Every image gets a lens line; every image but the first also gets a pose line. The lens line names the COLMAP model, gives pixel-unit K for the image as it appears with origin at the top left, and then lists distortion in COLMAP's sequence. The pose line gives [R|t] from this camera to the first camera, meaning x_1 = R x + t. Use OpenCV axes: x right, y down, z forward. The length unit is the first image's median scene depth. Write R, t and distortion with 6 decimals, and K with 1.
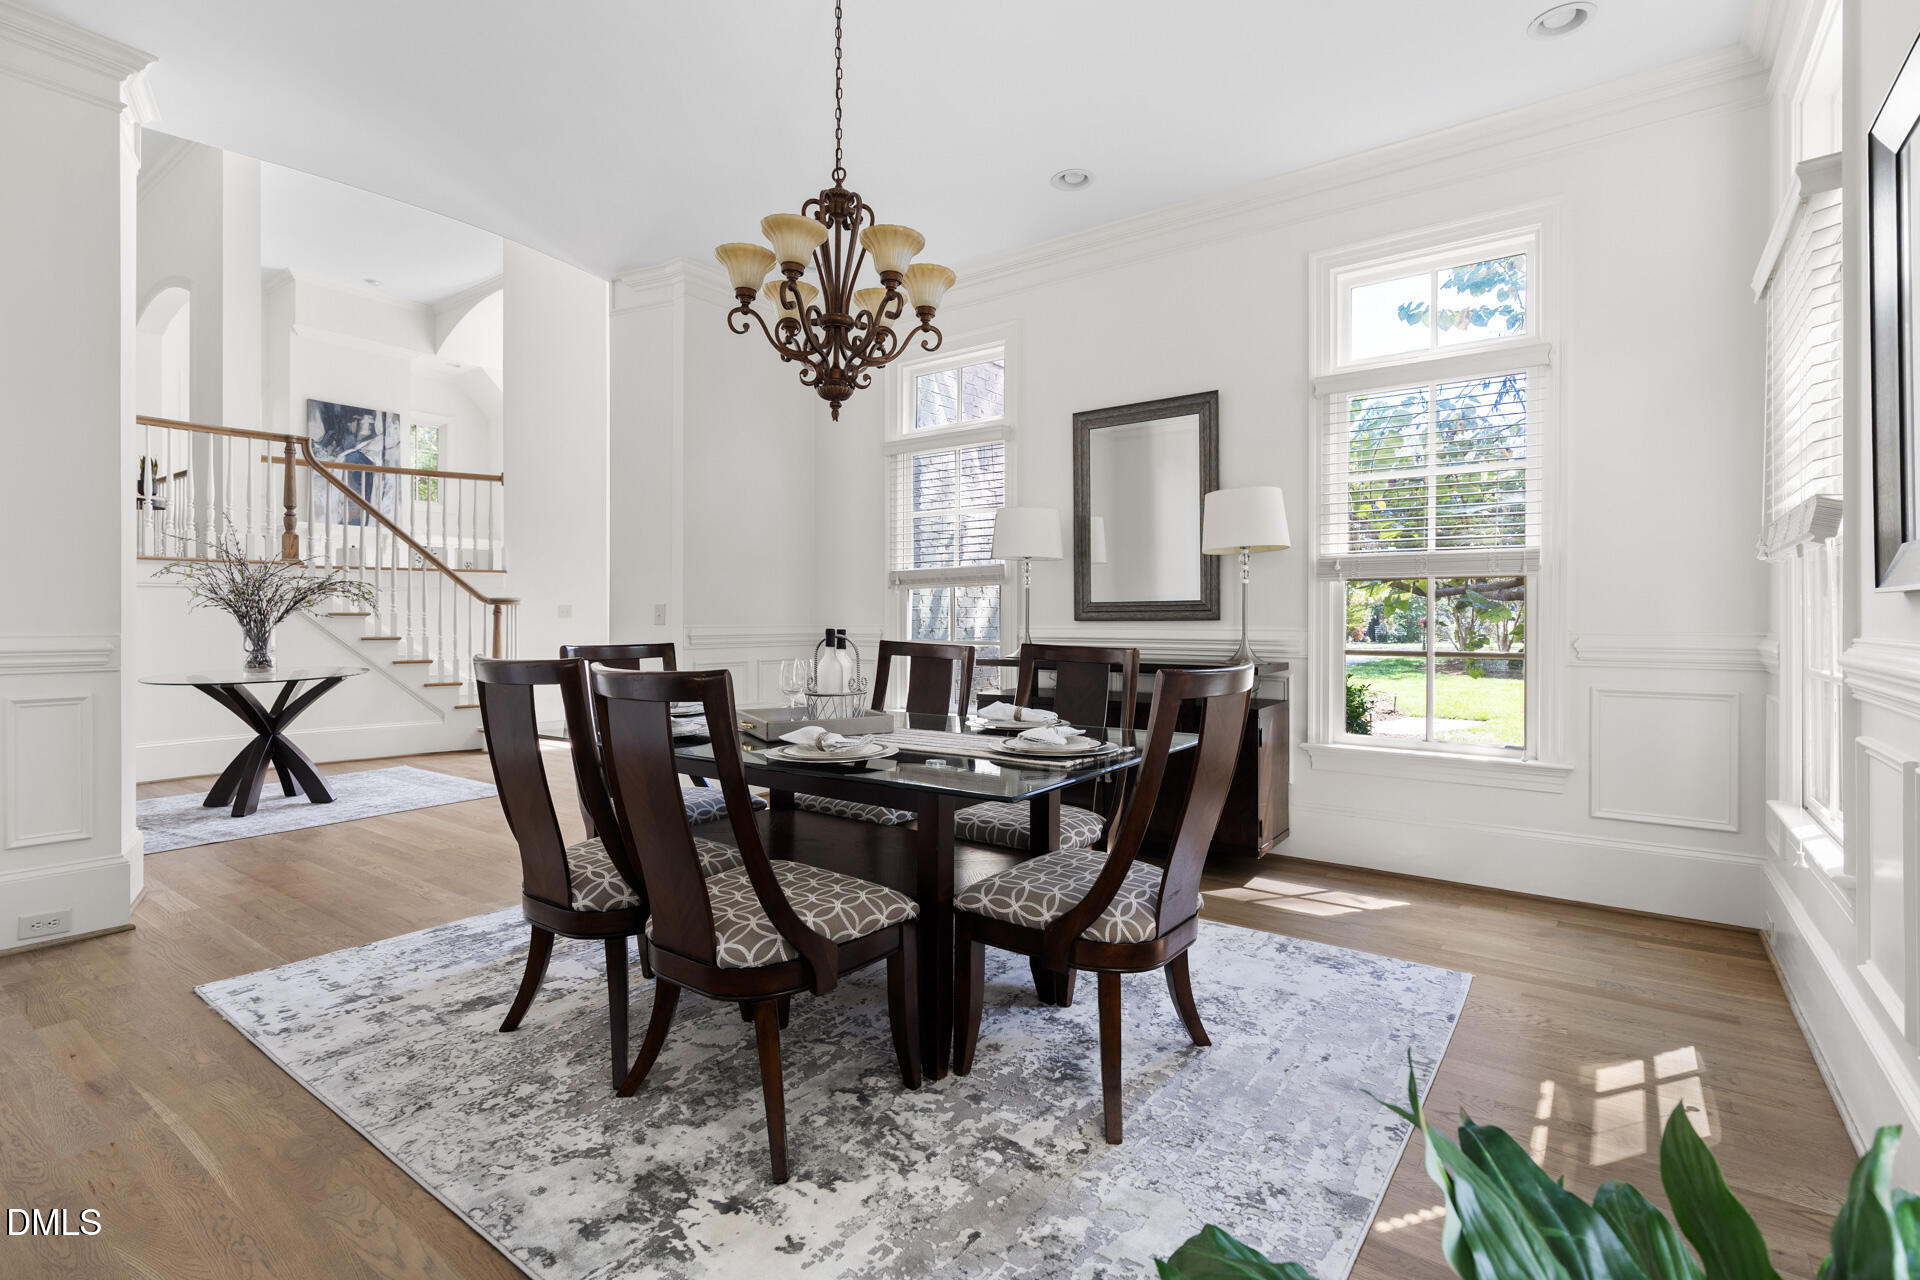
lens RADIAL K [[897.6, 0, 963.7], [0, 897.6, 608.2], [0, 0, 1]] dist [0.000968, 0.000326]
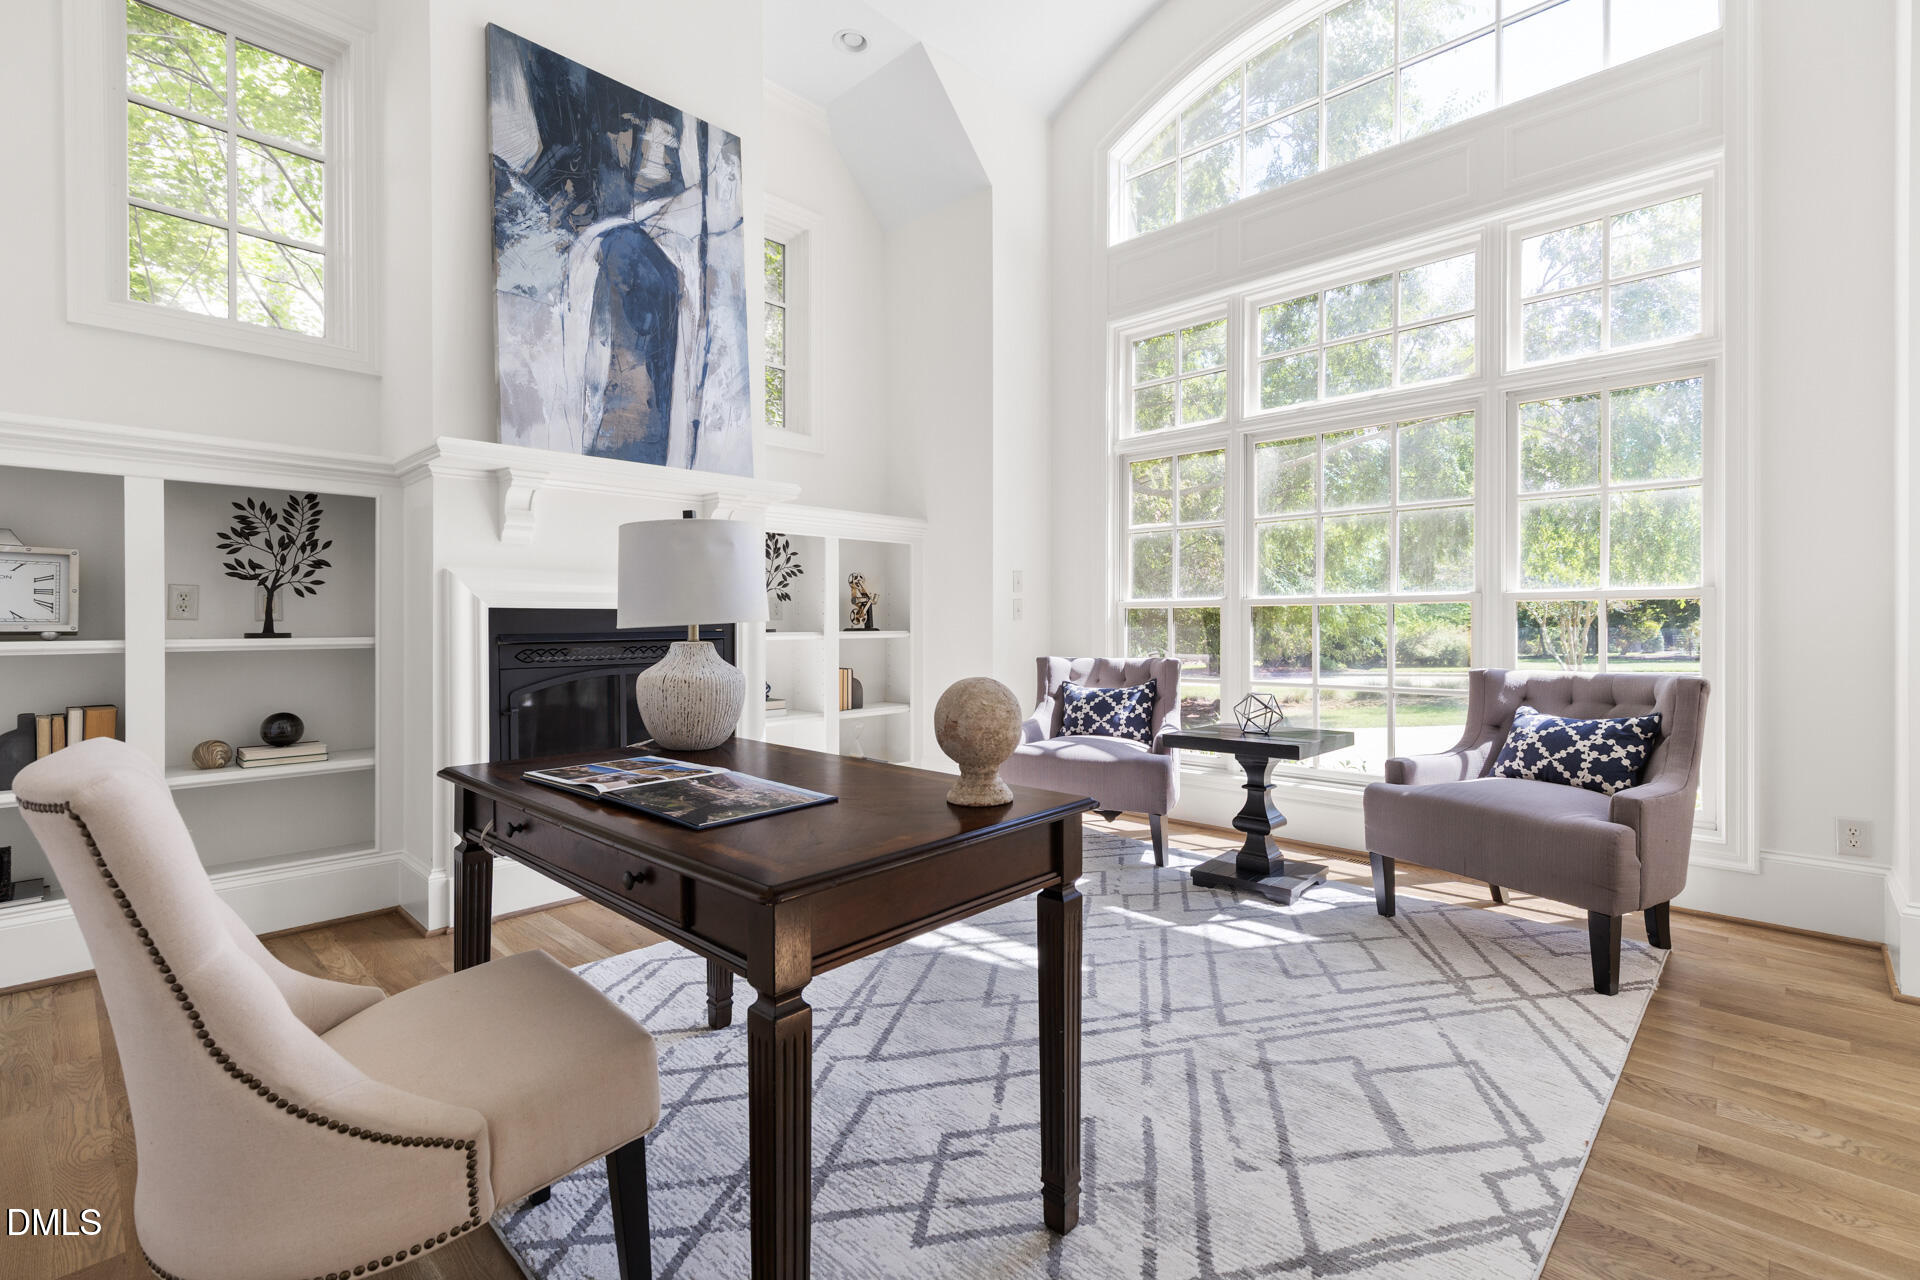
lens RADIAL K [[863.2, 0, 960.0], [0, 863.2, 640.0], [0, 0, 1]] dist [-0.000501, -0.000269]
pose [[0.992075, 0.003289, -0.125600, -0.525063], [0.000006, 0.999656, 0.026227, -0.039082], [0.125643, -0.026020, 0.991734, 0.713073]]
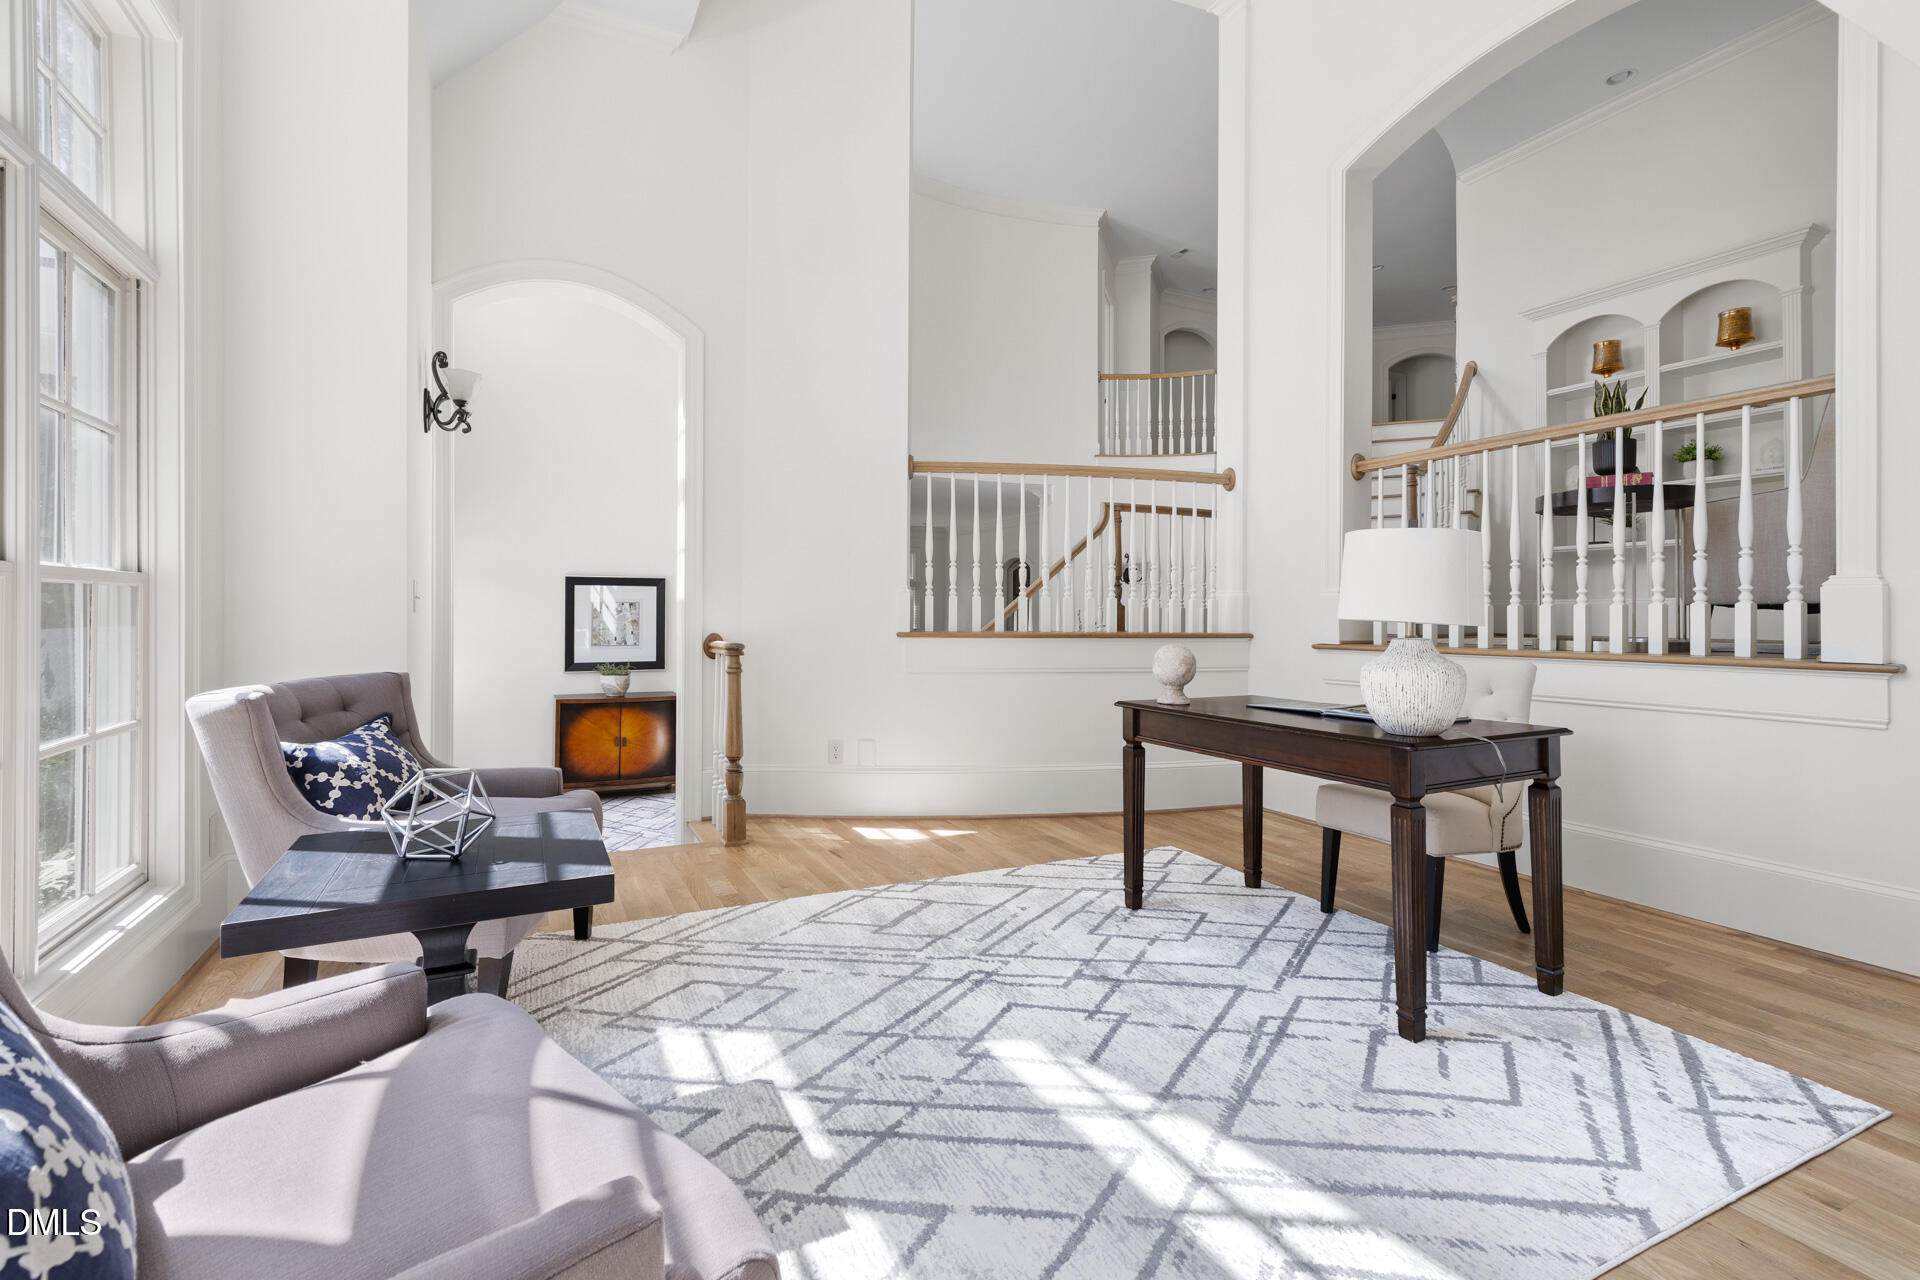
lens RADIAL K [[855.9, 0, 958.8], [0, 855.9, 623.2], [0, 0, 1]] dist [0.008069, 0.000071]
pose [[-0.889266, -0.007172, 0.457335, -0.603602], [-0.003578, 0.999956, 0.008724, -0.038793], [-0.457377, 0.006122, -0.889252, 1.126403]]
